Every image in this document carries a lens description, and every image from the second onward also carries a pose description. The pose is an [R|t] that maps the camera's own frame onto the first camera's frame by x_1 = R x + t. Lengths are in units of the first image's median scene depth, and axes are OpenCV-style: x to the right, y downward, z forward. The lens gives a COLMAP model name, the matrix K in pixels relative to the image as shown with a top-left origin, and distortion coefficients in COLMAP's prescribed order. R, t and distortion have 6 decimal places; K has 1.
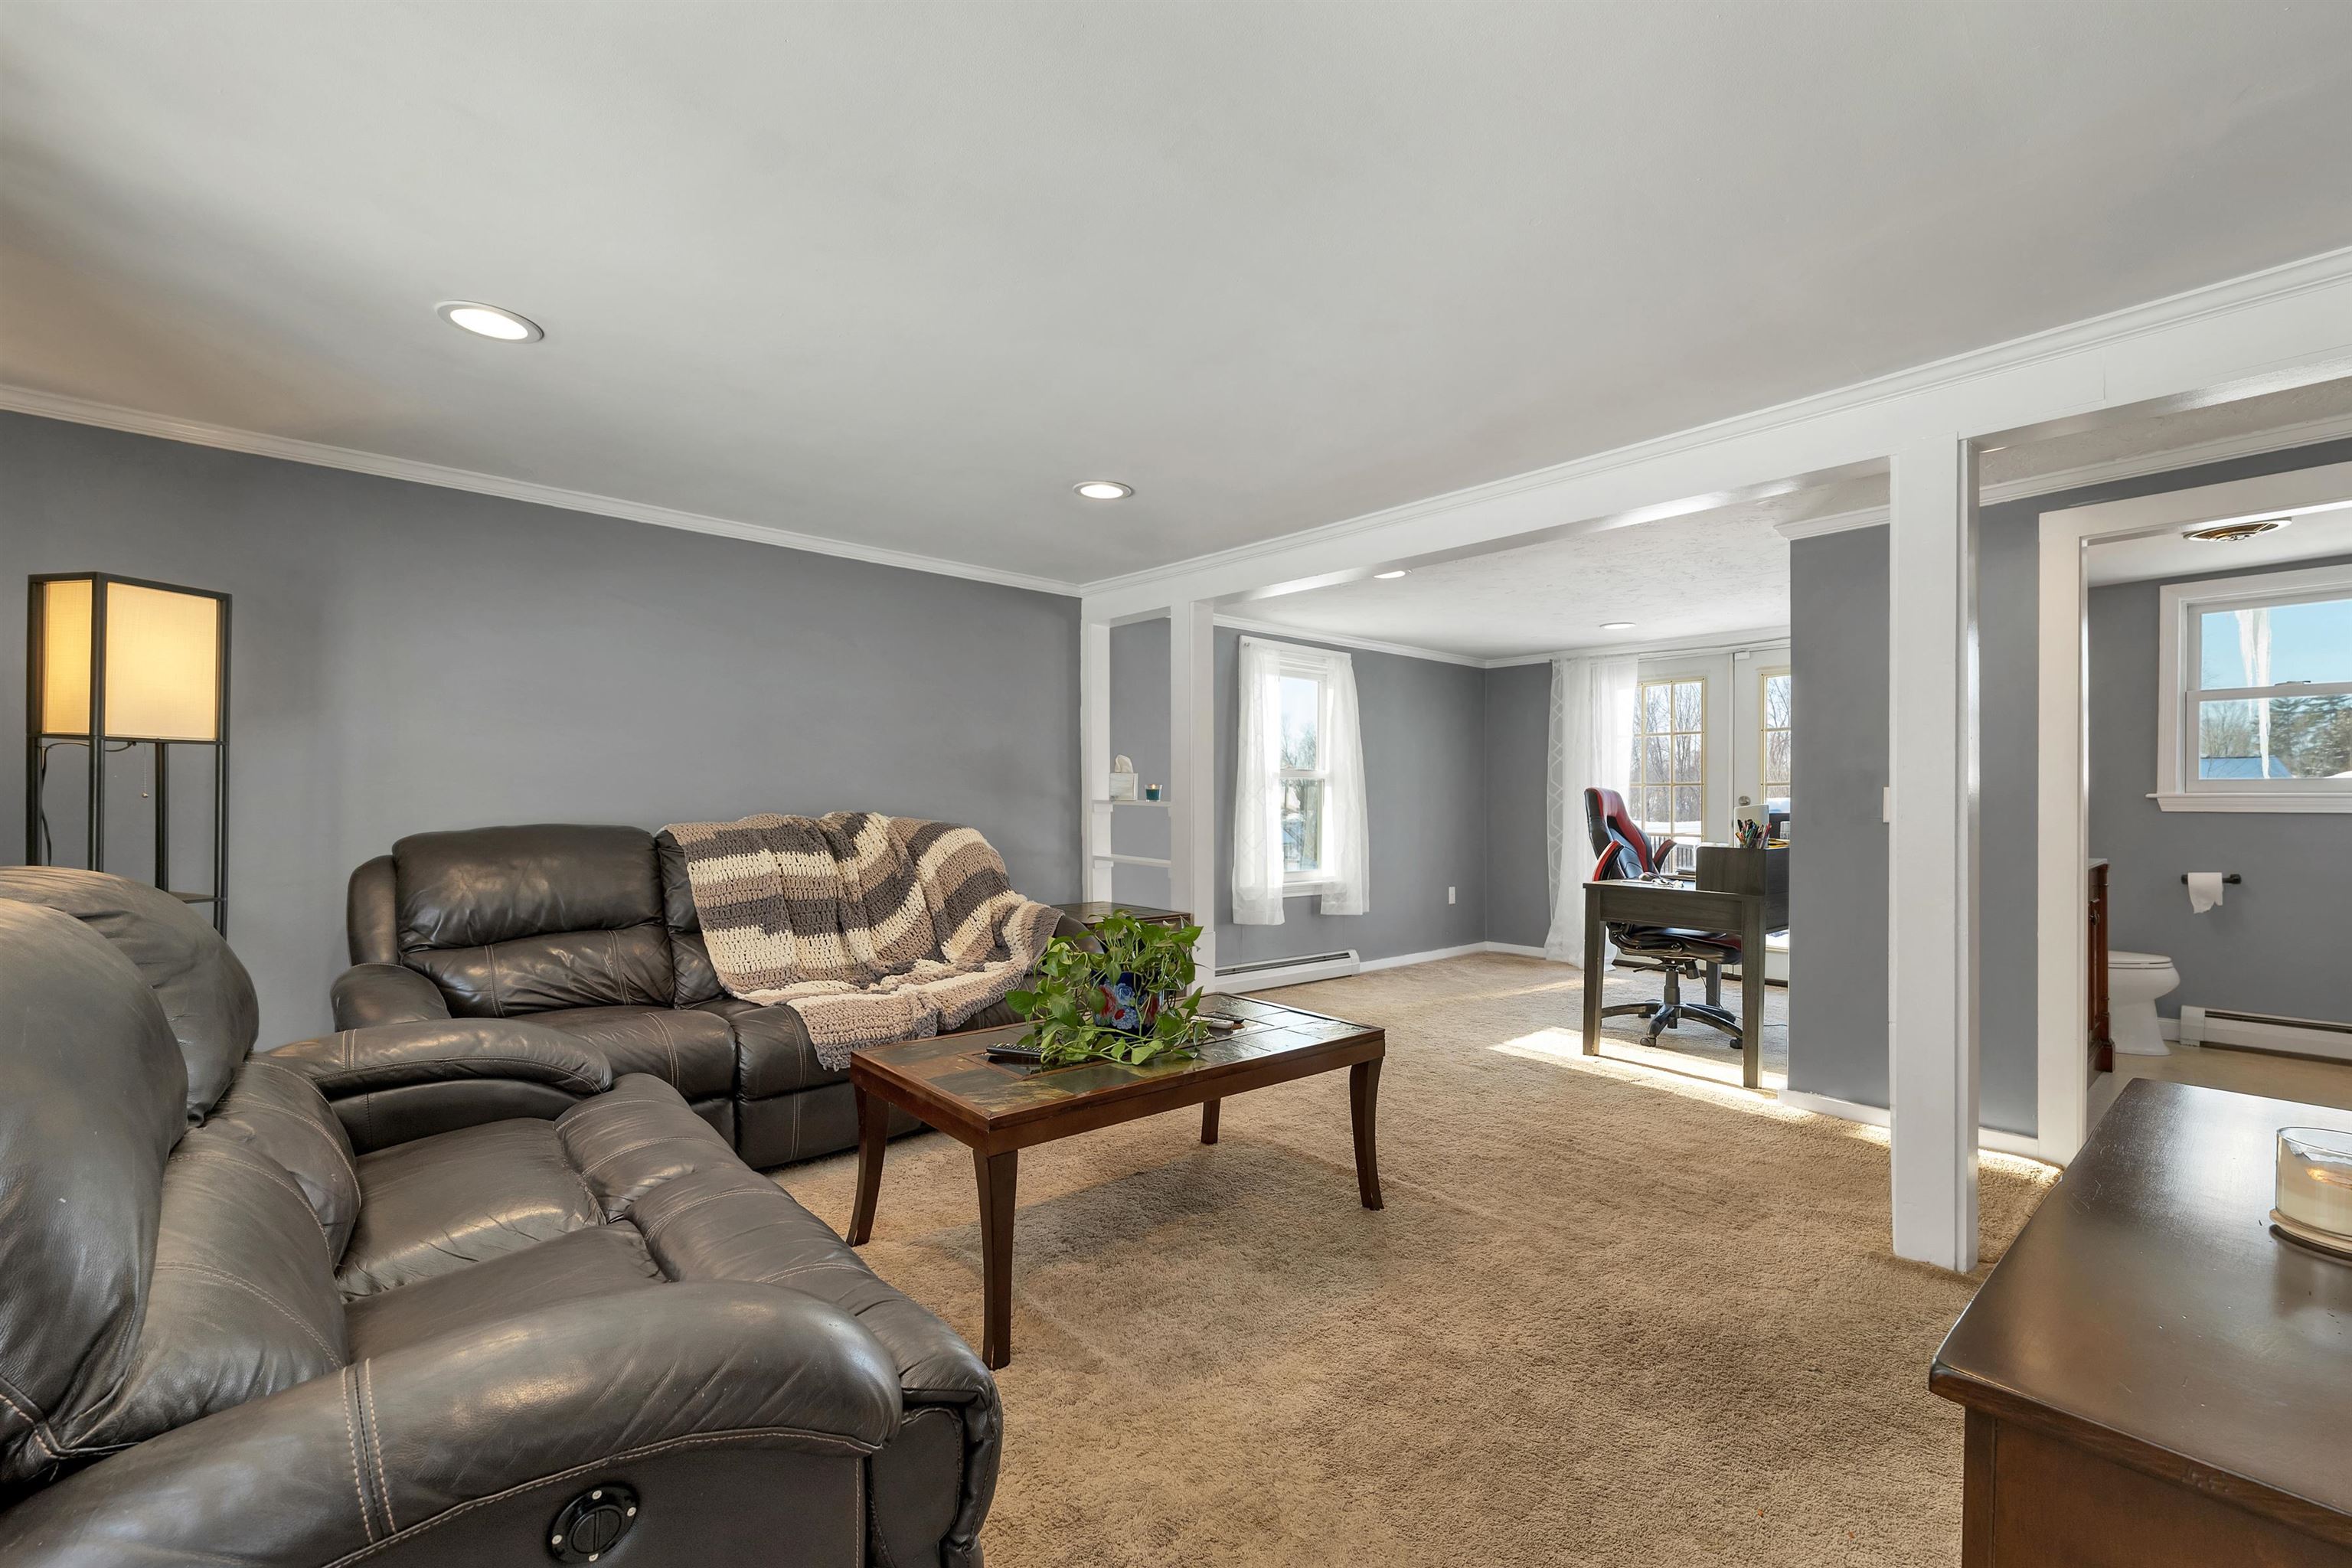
lens RADIAL K [[980.1, 0, 1185.6], [0, 980.1, 798.0], [0, 0, 1]] dist [0.000144, -0.000186]
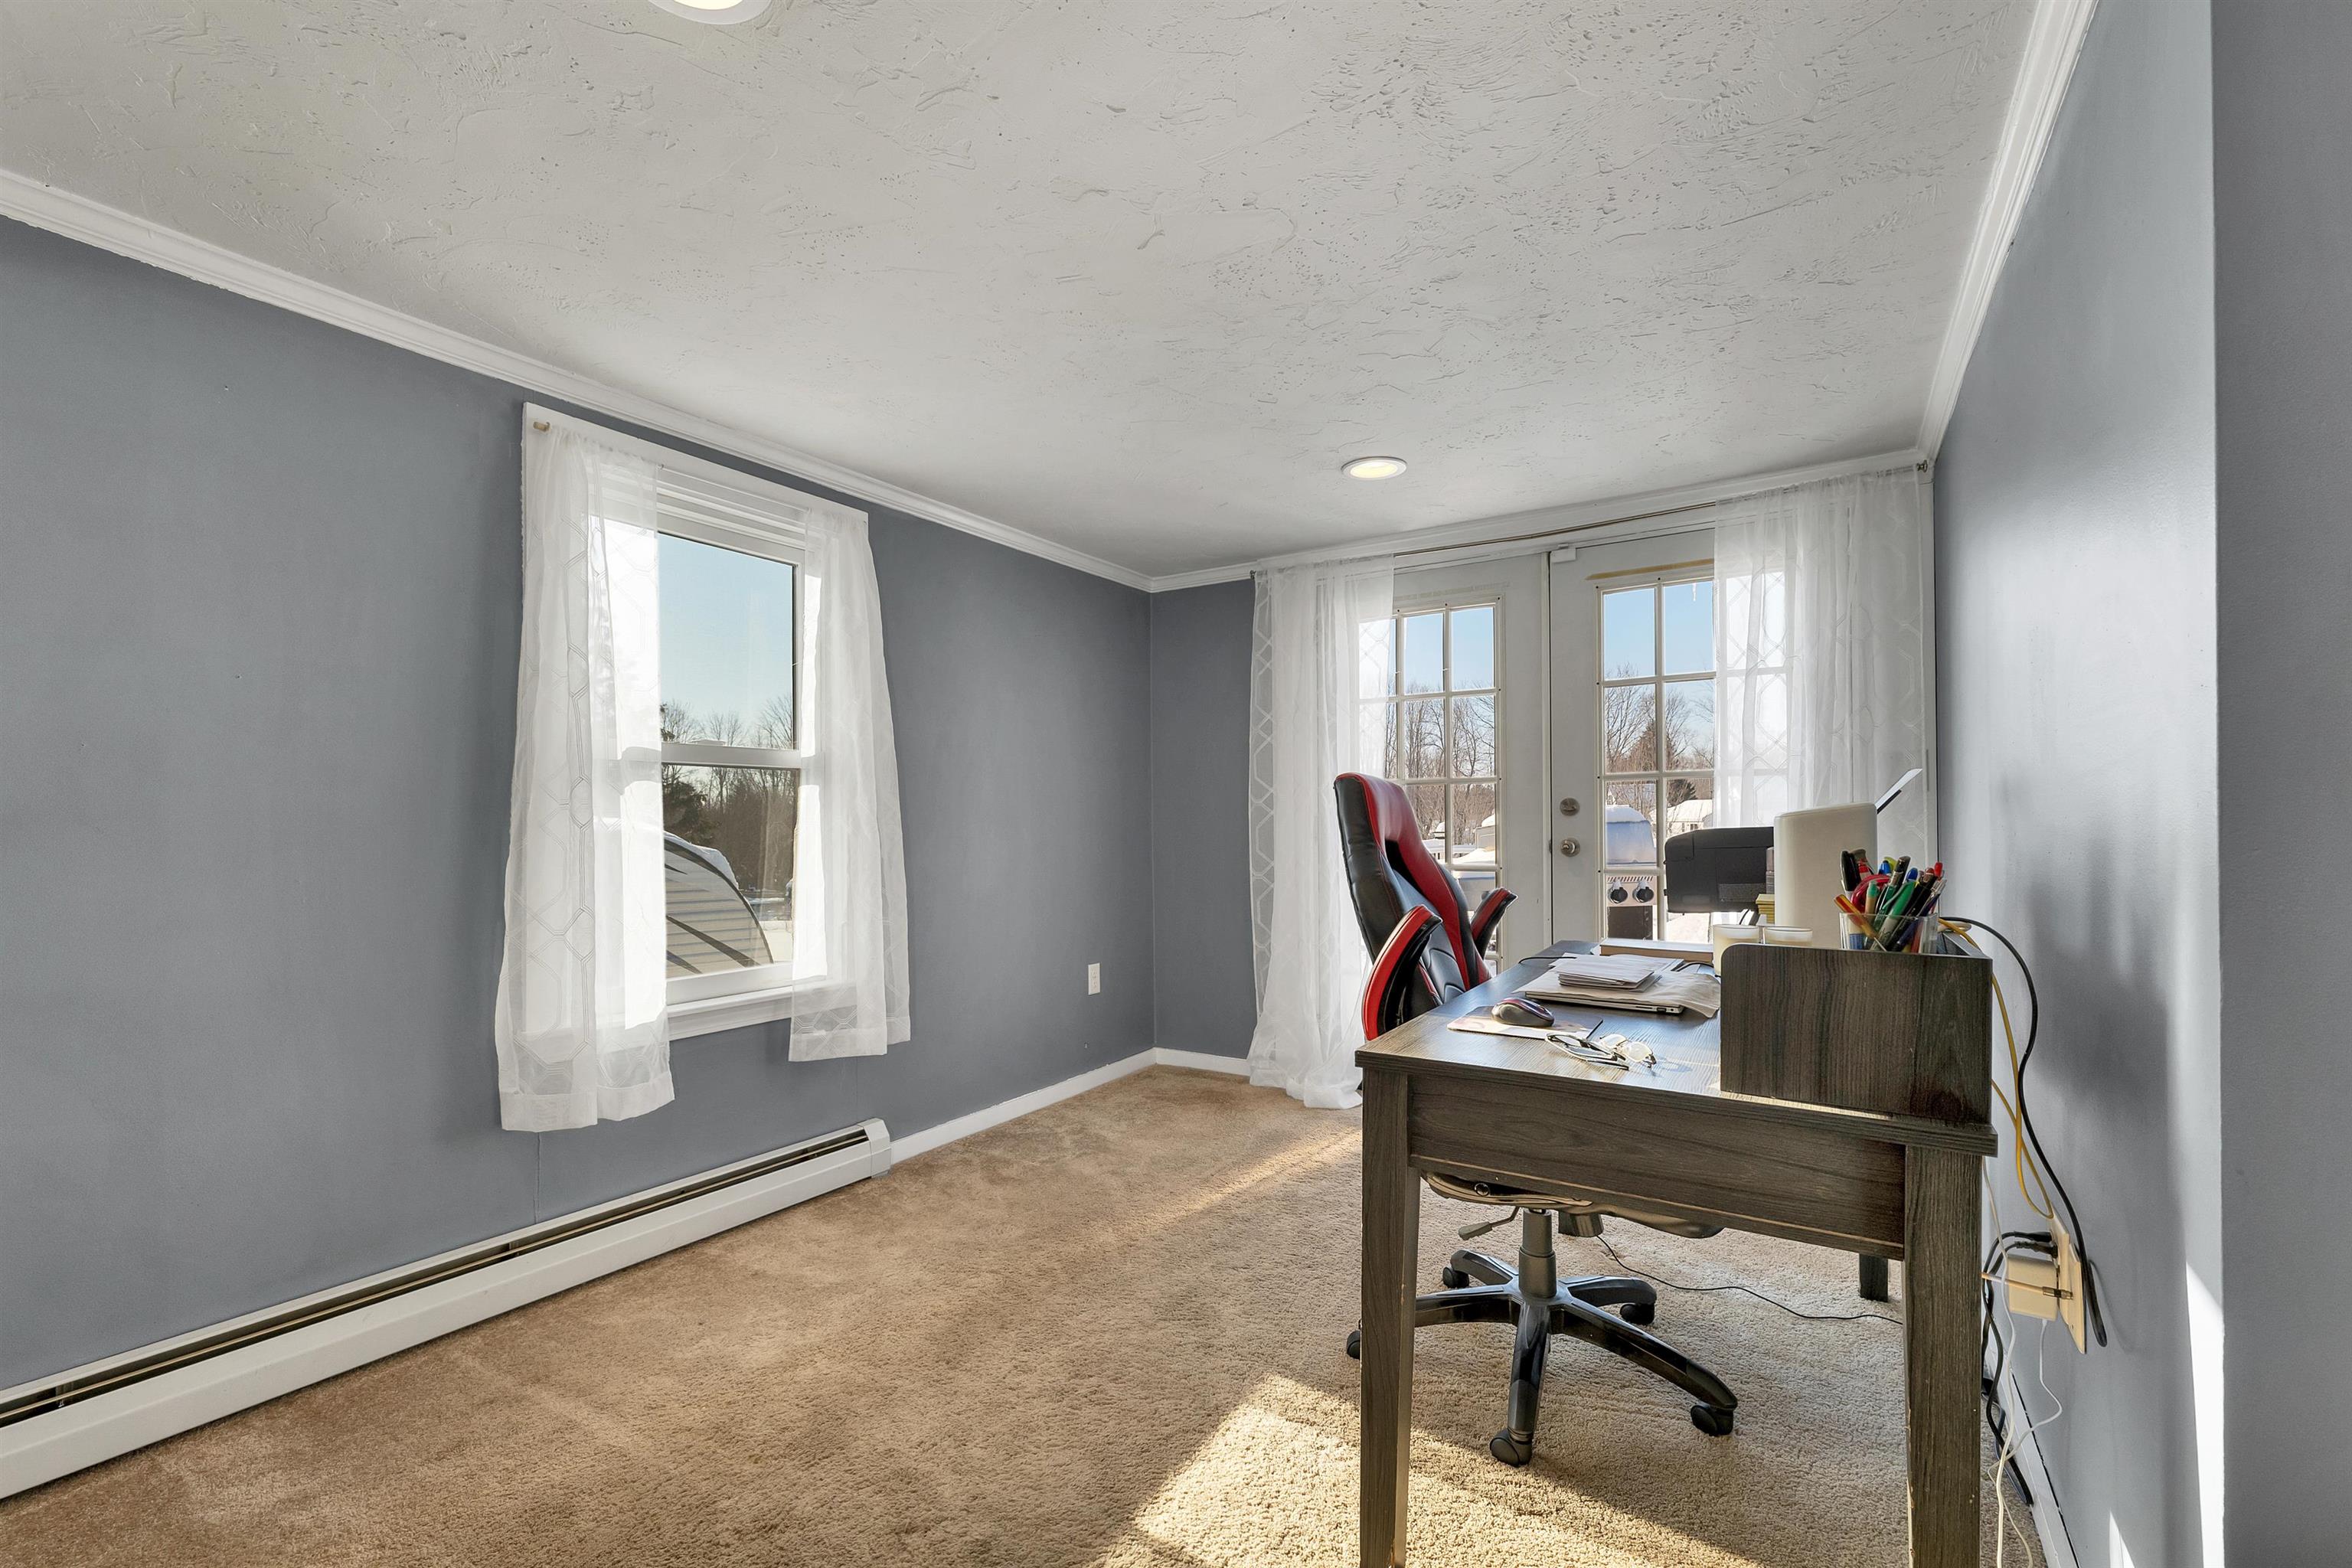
lens RADIAL K [[994.9, 0, 1173.8], [0, 994.9, 818.4], [0, 0, 1]] dist [0.000244, -0.000275]
pose [[0.961432, -0.011281, 0.274811, 0.182457], [0.010988, 0.999936, 0.002606, 0.005479], [-0.274823, 0.000514, 0.961495, 0.495163]]
